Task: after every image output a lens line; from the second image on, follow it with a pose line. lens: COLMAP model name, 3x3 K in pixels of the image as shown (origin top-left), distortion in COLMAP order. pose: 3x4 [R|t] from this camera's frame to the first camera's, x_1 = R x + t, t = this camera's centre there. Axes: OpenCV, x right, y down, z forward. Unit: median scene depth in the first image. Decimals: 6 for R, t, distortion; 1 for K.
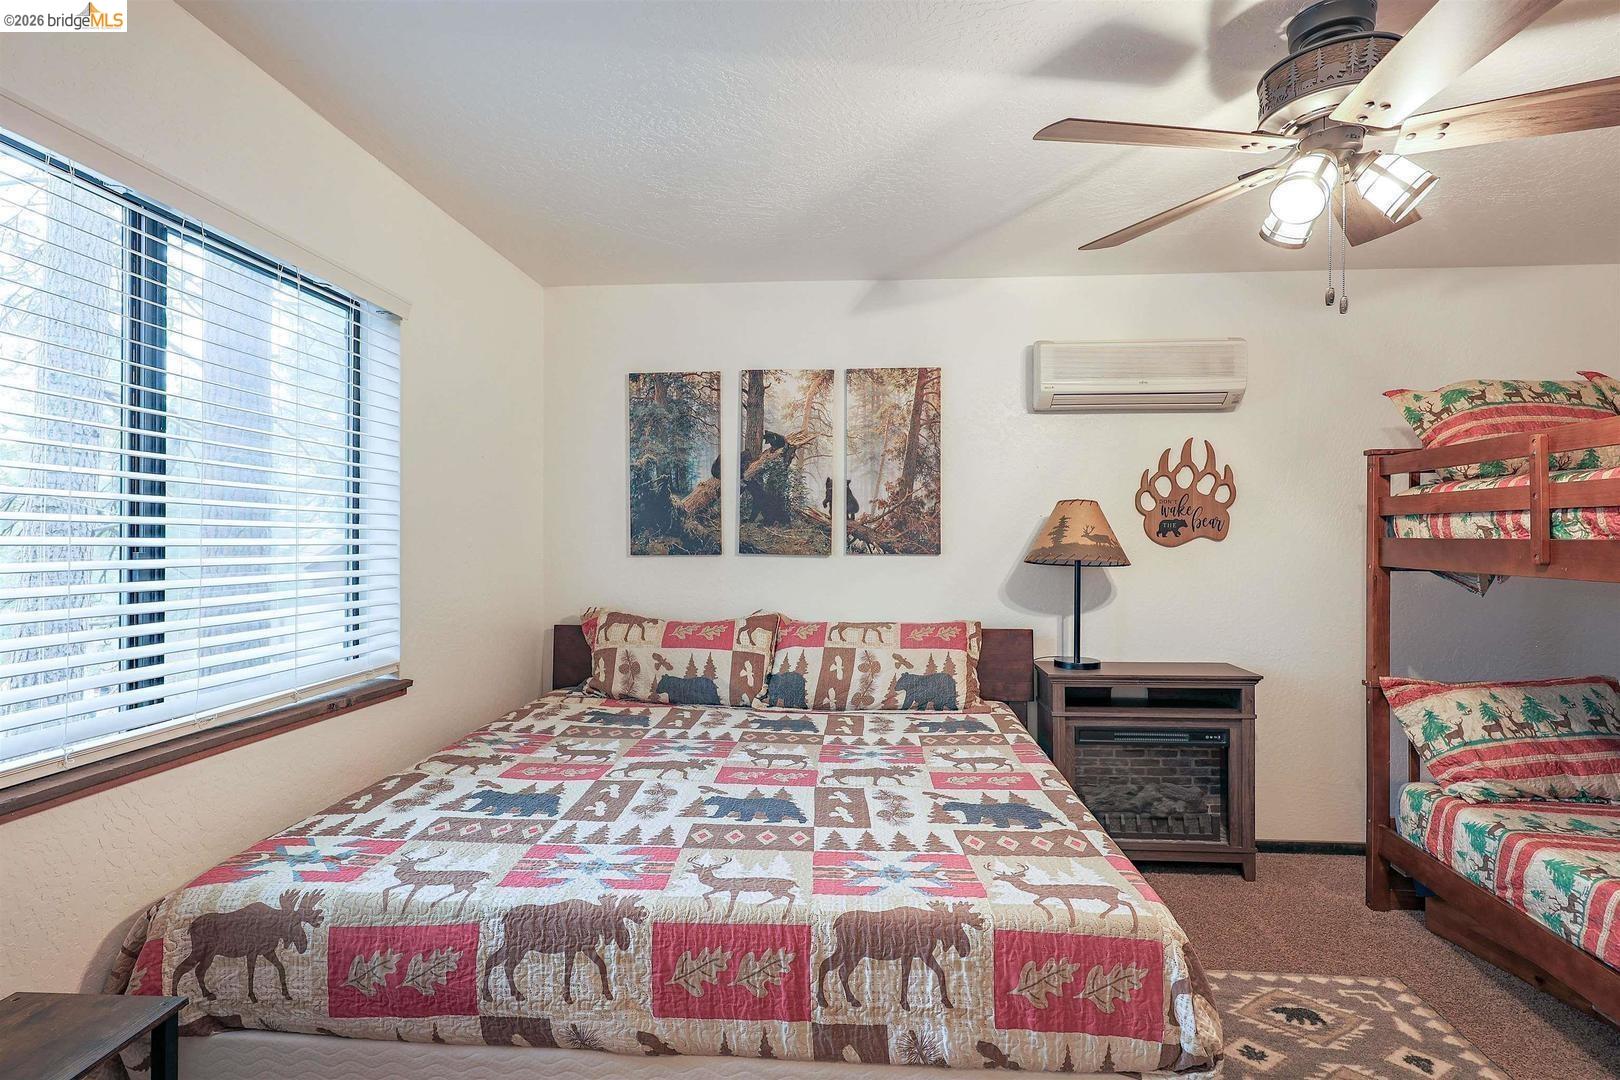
lens RADIAL K [[815.3, 0, 809.0], [0, 815.3, 539.1], [0, 0, 1]] dist [0.002597, 0.000232]
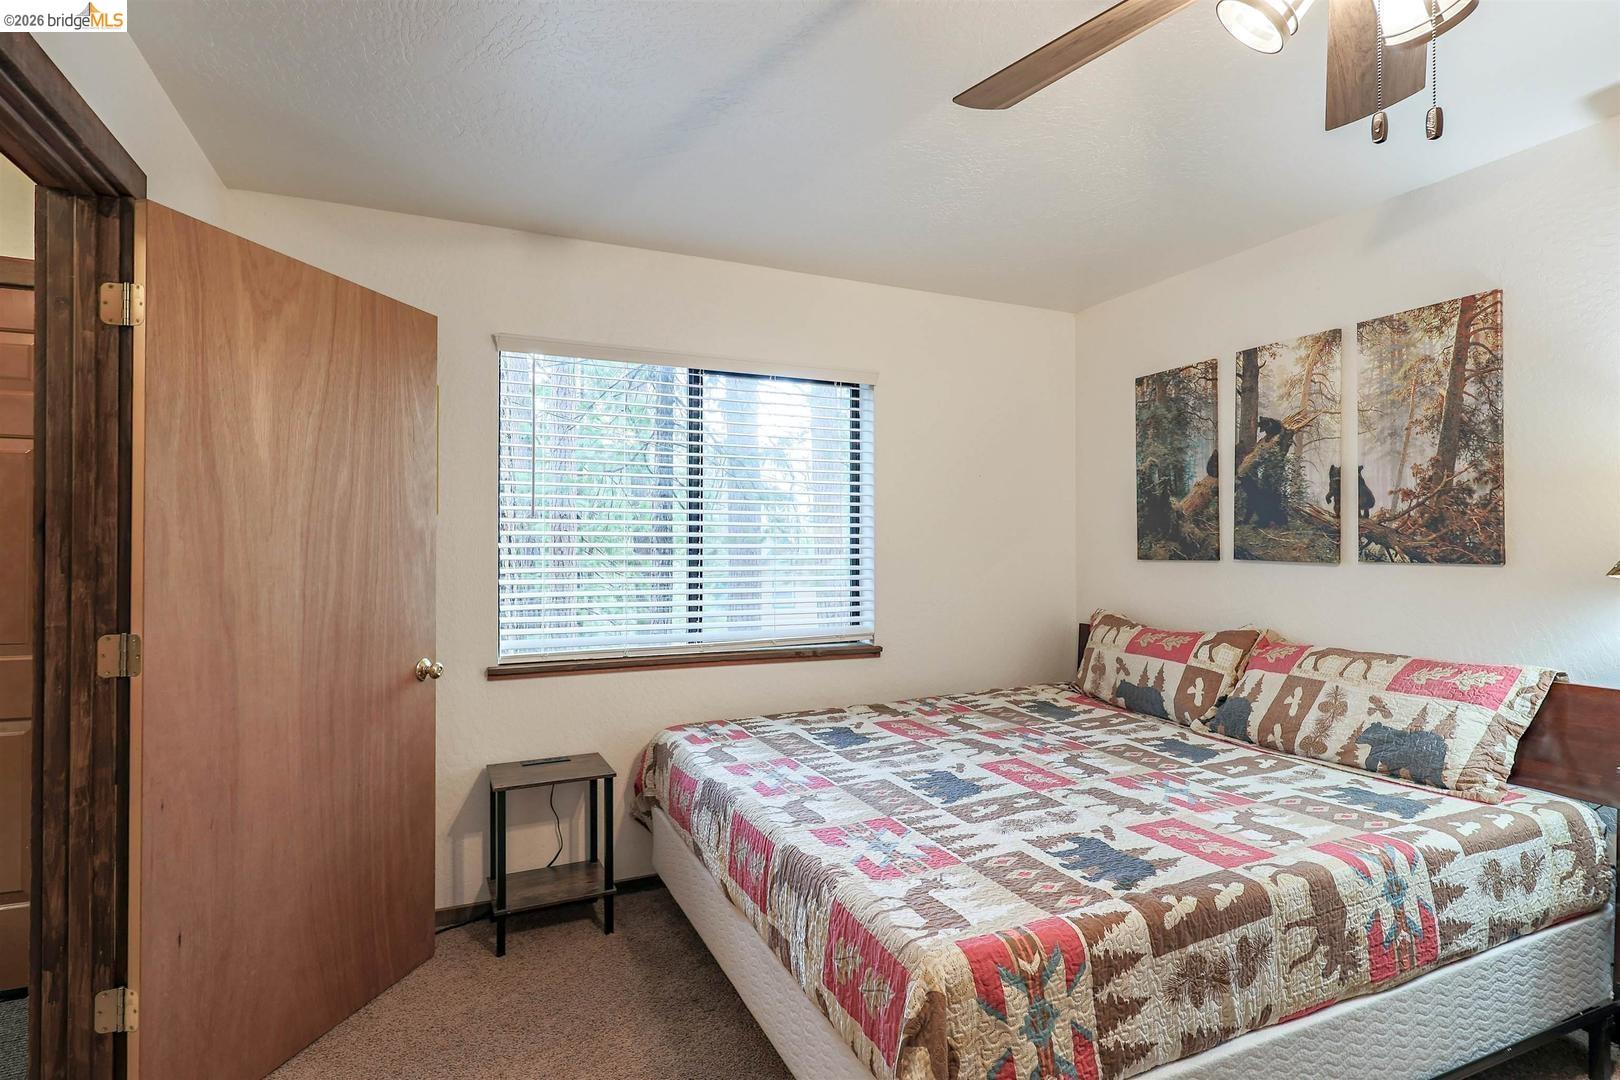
lens RADIAL K [[810.8, 0, 819.5], [0, 810.8, 538.0], [0, 0, 1]] dist [-0.001229, -0.000773]
pose [[0.484901, -0.009155, -0.874521, 0.511418], [0.002568, 0.999956, -0.009044, 0.001340], [0.874565, 0.002139, 0.484903, 0.195554]]
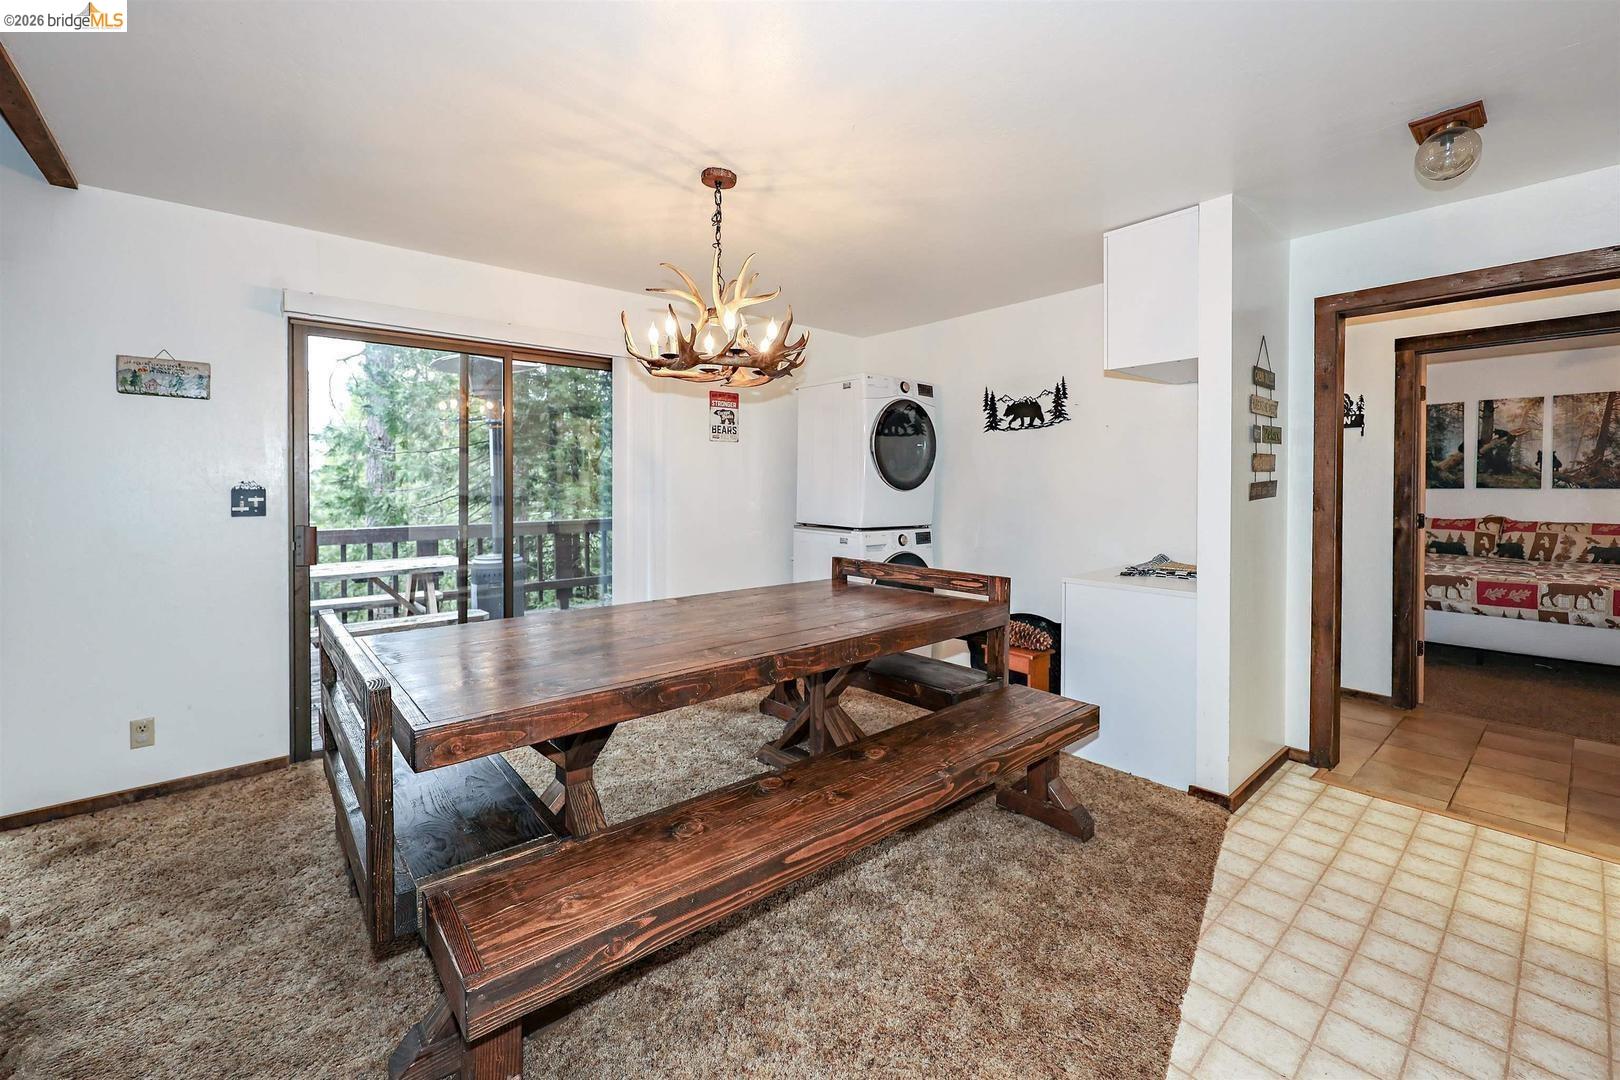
lens RADIAL K [[664.1, 0, 817.8], [0, 664.1, 490.7], [0, 0, 1]] dist [0.000160, -0.000129]
pose [[0.705647, 0.007337, -0.708525, -0.076911], [0.001373, 0.999930, 0.011721, 0.002458], [0.708562, -0.009244, 0.705588, -1.544650]]
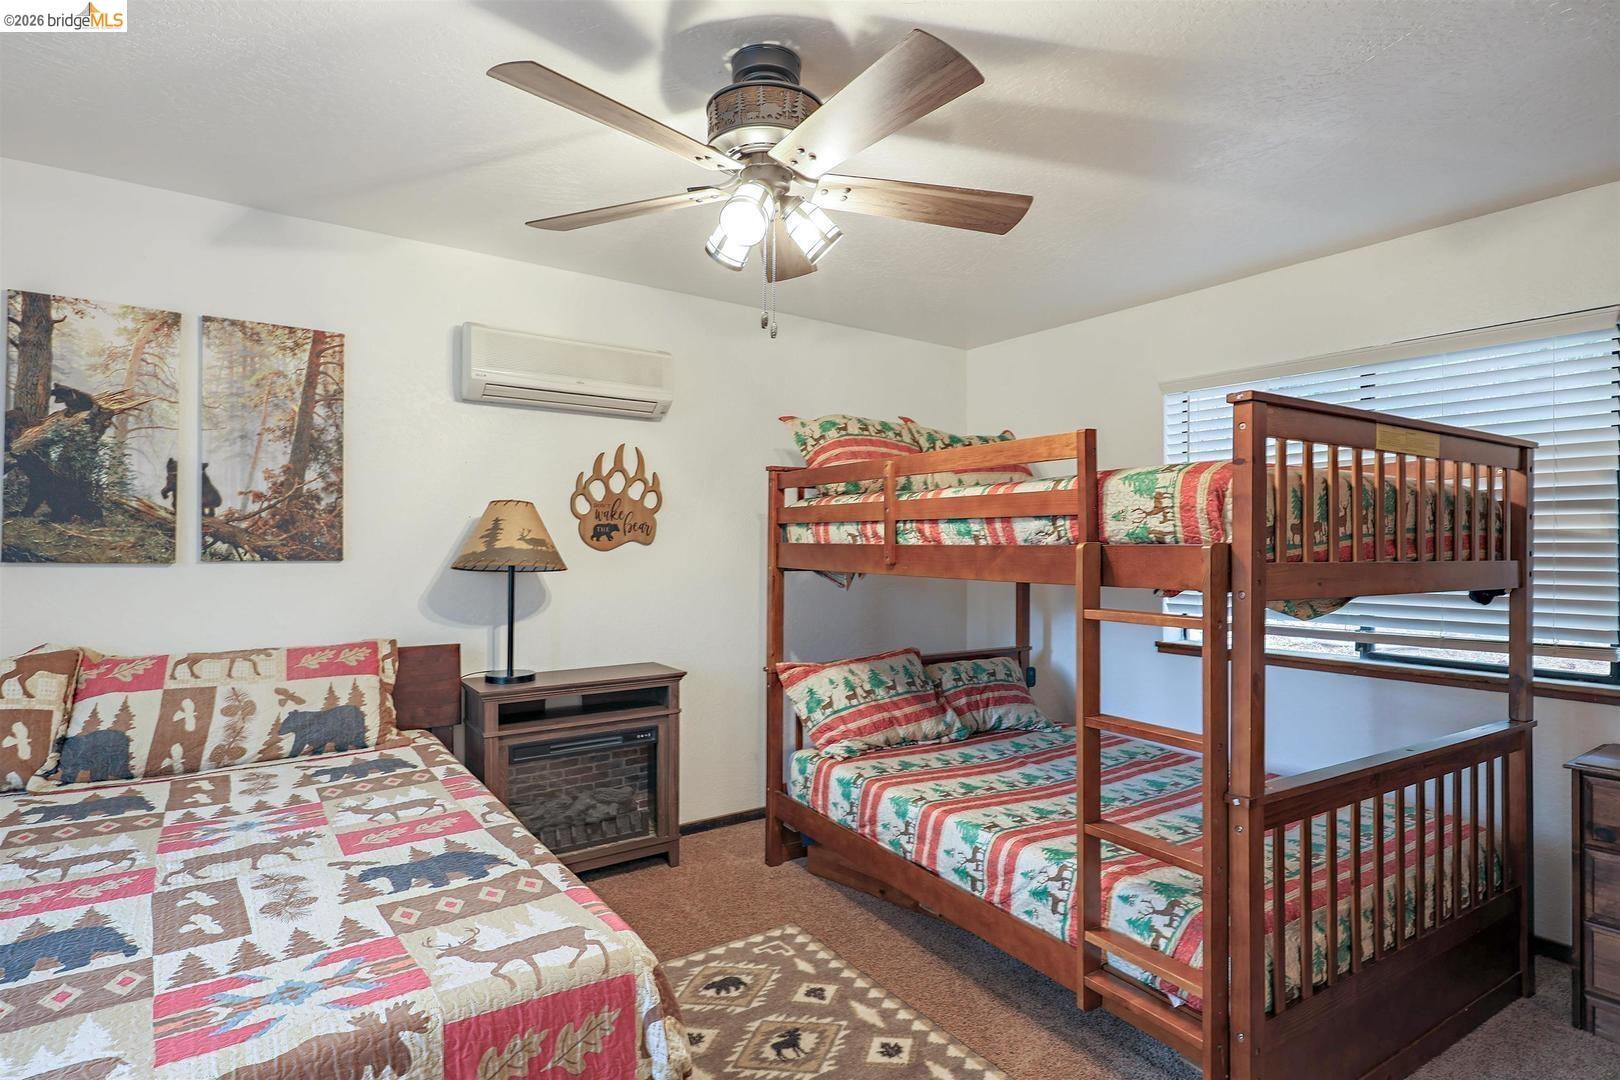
lens RADIAL K [[825.7, 0, 810.8], [0, 825.7, 543.8], [0, 0, 1]] dist [0.002756, -0.000186]
pose [[0.770817, 0.003234, 0.637048, -0.006867], [-0.003729, 0.999993, -0.000564, 0.000339], [-0.637045, -0.001940, 0.770824, 0.059868]]
